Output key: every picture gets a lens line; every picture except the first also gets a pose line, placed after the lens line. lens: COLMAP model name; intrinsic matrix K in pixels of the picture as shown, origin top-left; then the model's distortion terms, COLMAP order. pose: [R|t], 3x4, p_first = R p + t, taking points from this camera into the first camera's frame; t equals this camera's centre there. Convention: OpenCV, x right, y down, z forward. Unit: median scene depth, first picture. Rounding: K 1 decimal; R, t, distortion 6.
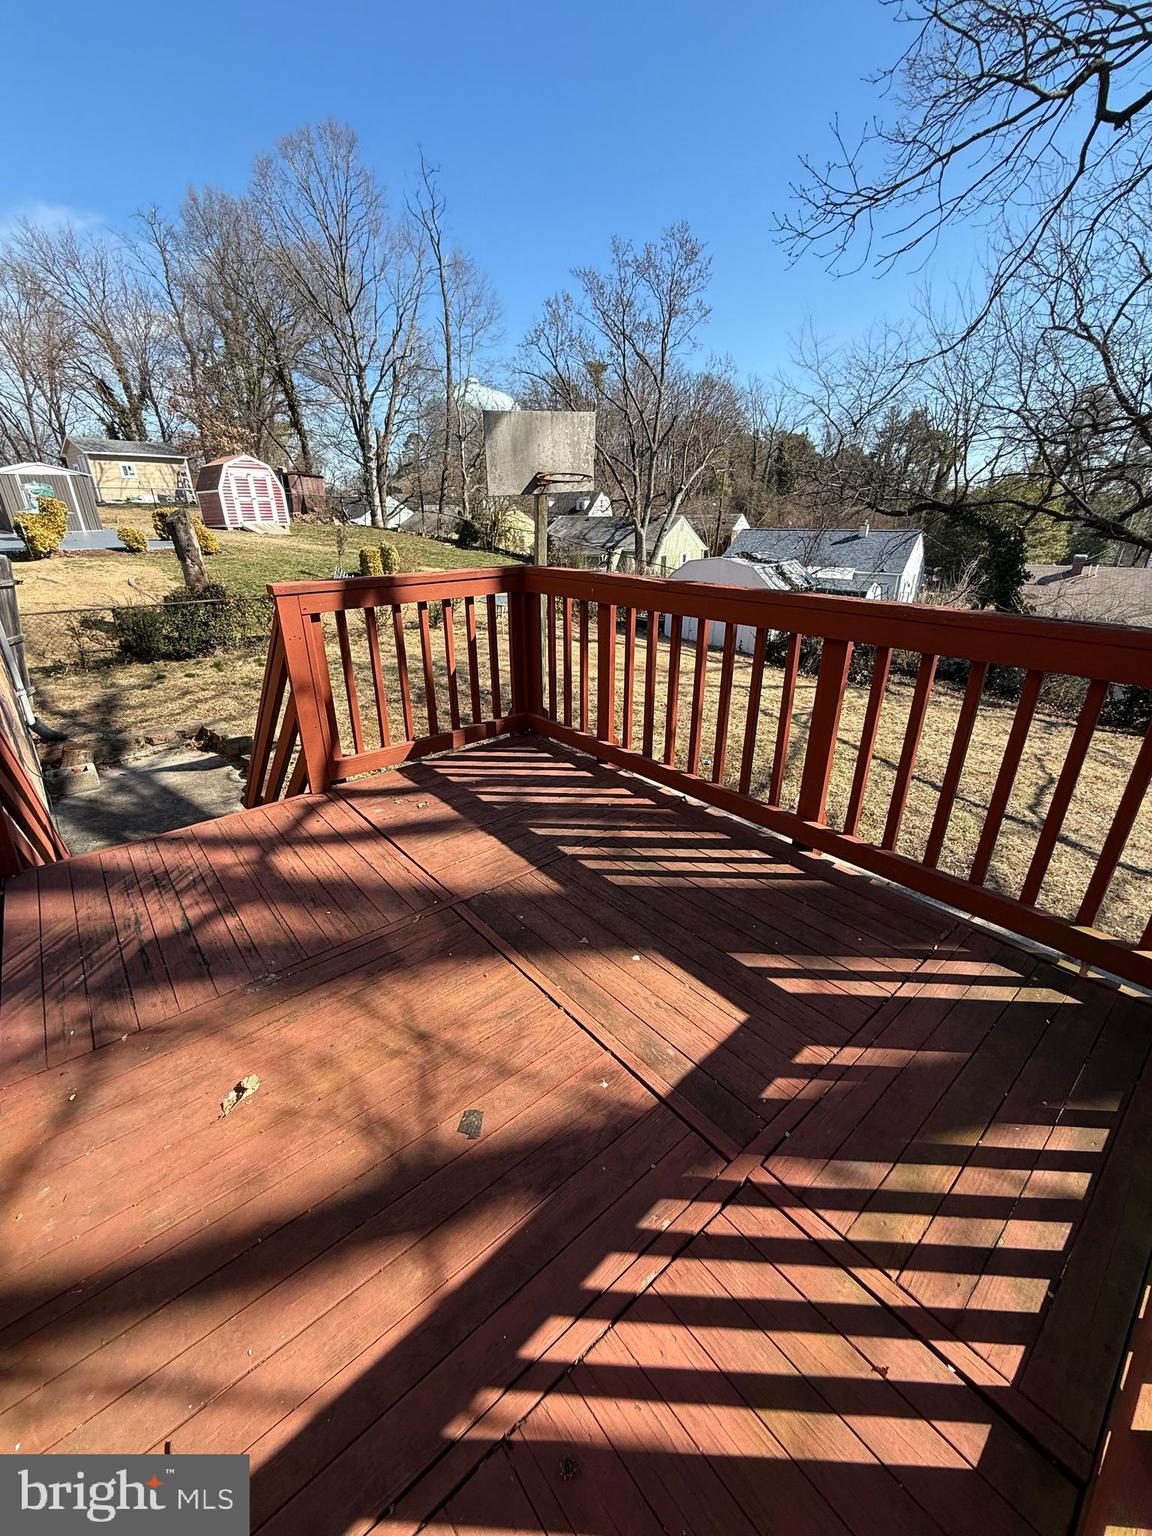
lens RADIAL K [[612.1, 0, 578.3], [0, 612.1, 763.6], [0, 0, 1]] dist [-0.002586, 0.000016]
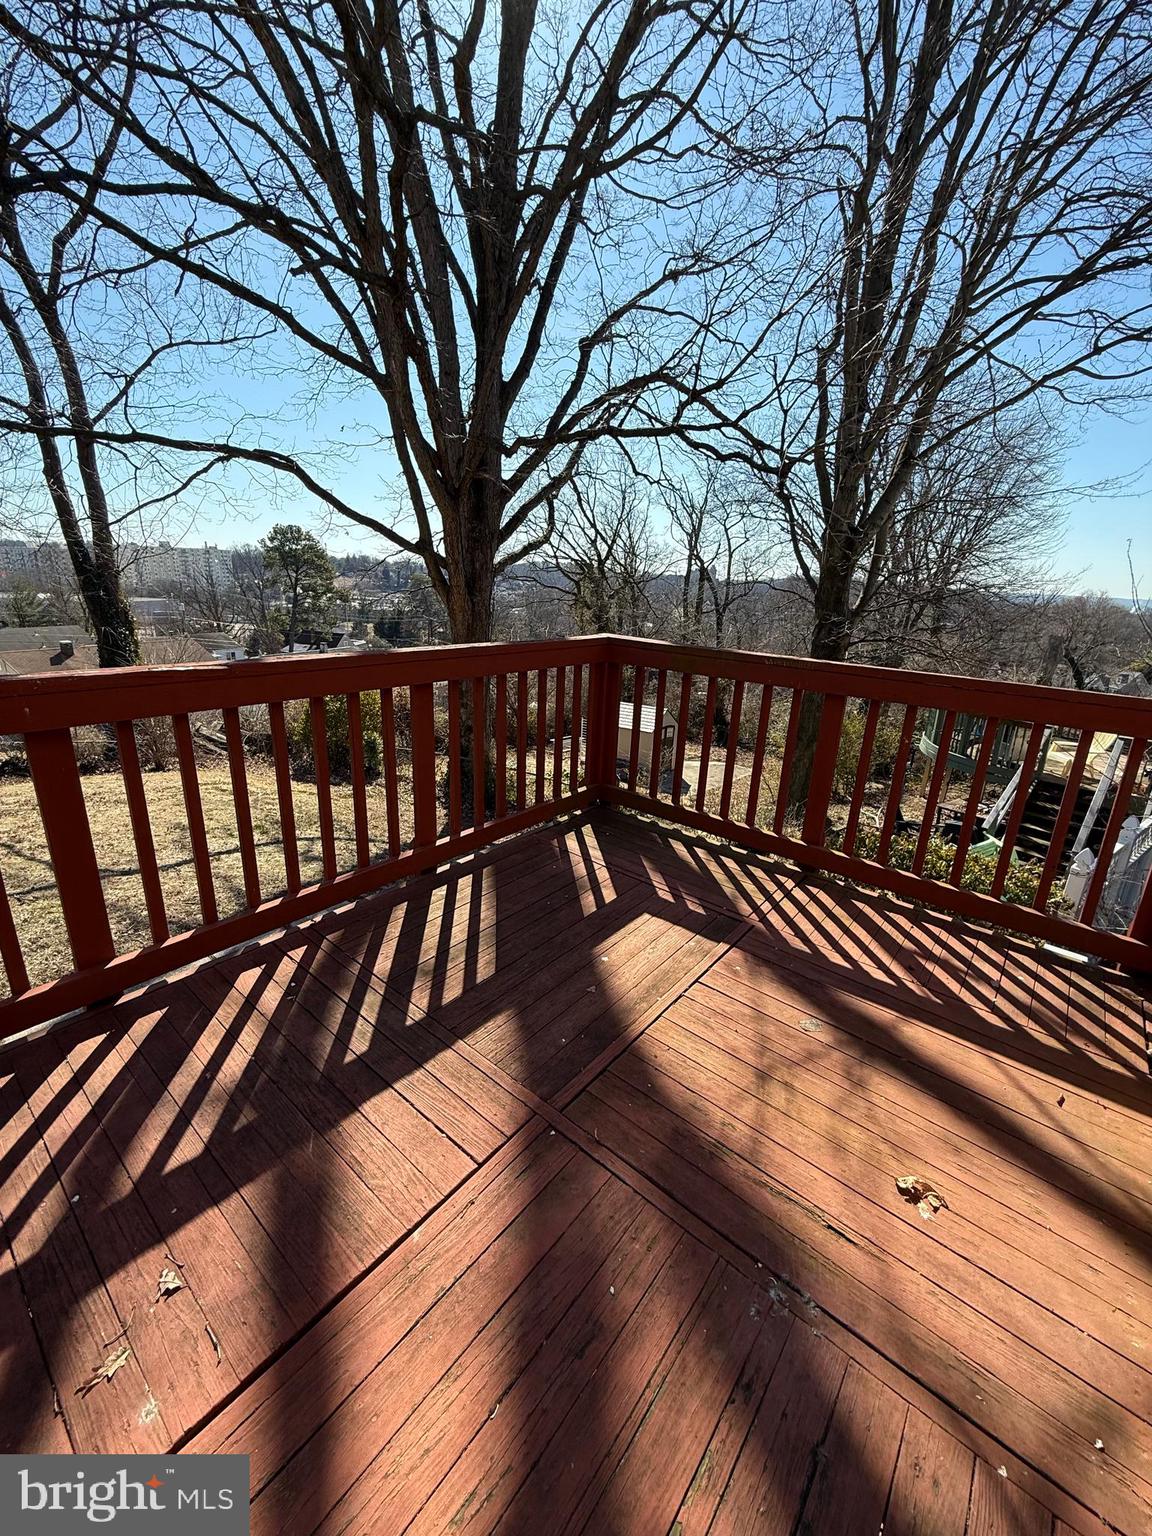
lens RADIAL K [[612.1, 0, 577.8], [0, 612.1, 768.8], [0, 0, 1]] dist [-0.002586, 0.000016]
pose [[-0.183387, -0.286892, 0.940246, -0.700009], [0.347772, 0.875680, 0.335022, -0.316741], [-0.919469, 0.388430, -0.060815, 0.786318]]
